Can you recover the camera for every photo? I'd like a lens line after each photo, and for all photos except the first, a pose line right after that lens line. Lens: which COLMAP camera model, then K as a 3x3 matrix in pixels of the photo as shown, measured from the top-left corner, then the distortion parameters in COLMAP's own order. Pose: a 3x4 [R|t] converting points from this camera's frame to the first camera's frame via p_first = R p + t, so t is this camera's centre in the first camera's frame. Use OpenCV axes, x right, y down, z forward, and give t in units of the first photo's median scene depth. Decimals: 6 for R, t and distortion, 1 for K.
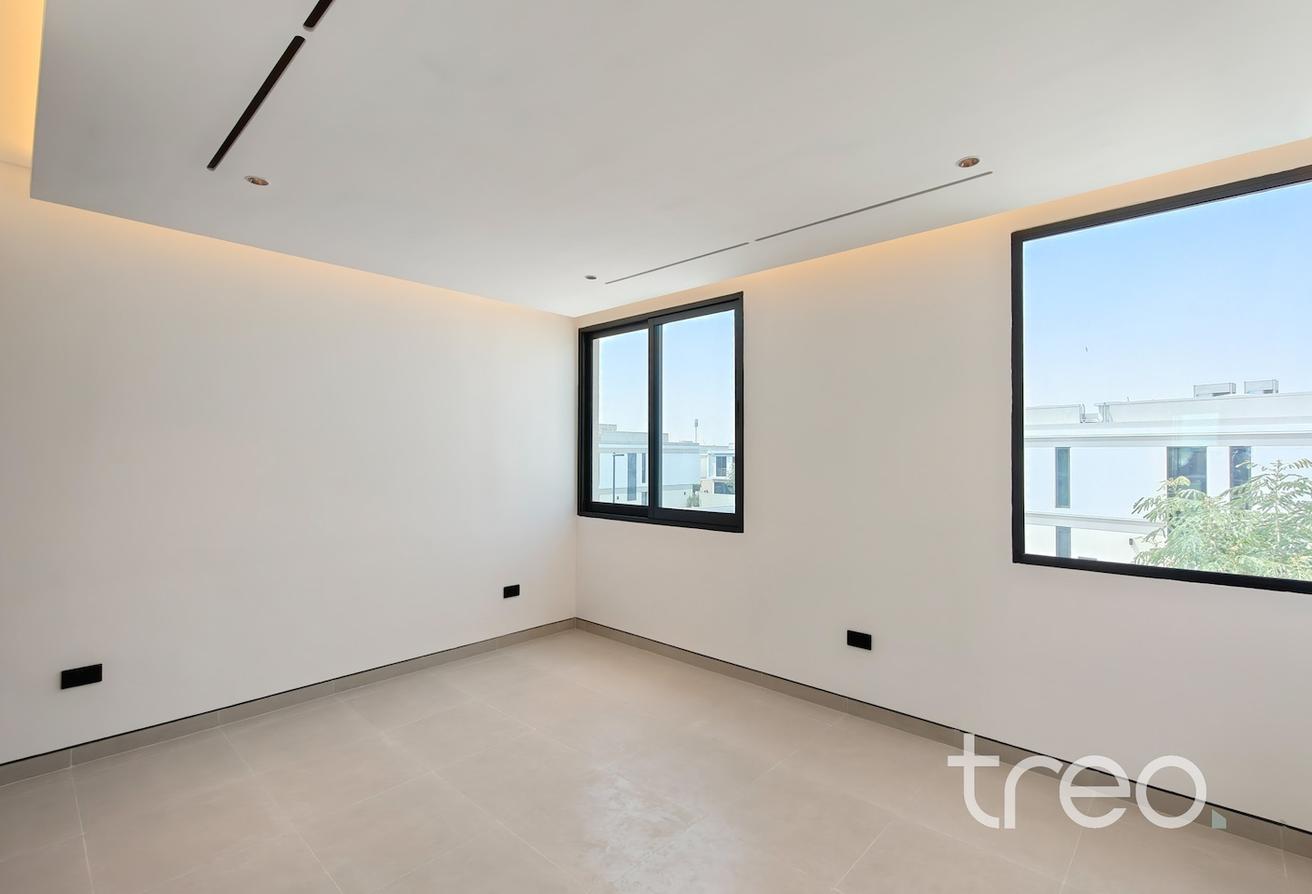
lens RADIAL K [[594.6, 0, 656.0], [0, 594.6, 447.0], [0, 0, 1]] dist [-0.009192, 0.000004]
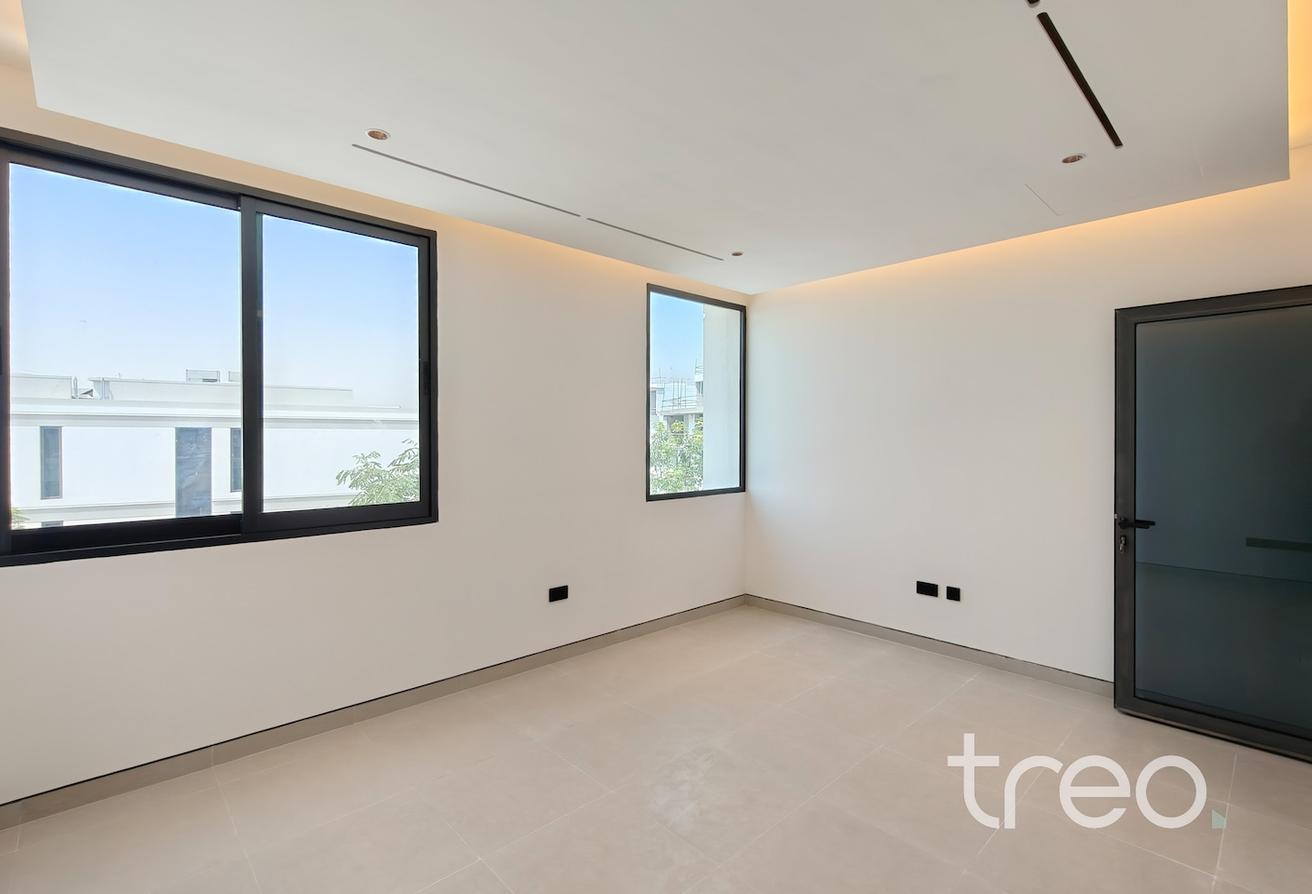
lens RADIAL K [[606.7, 0, 654.4], [0, 606.7, 439.8], [0, 0, 1]] dist [-0.001215, 0.000364]
pose [[0.066934, -0.004485, 0.997747, -0.509291], [-0.013602, 0.999893, 0.005407, 0.015230], [-0.997665, -0.013933, 0.066866, 0.475800]]
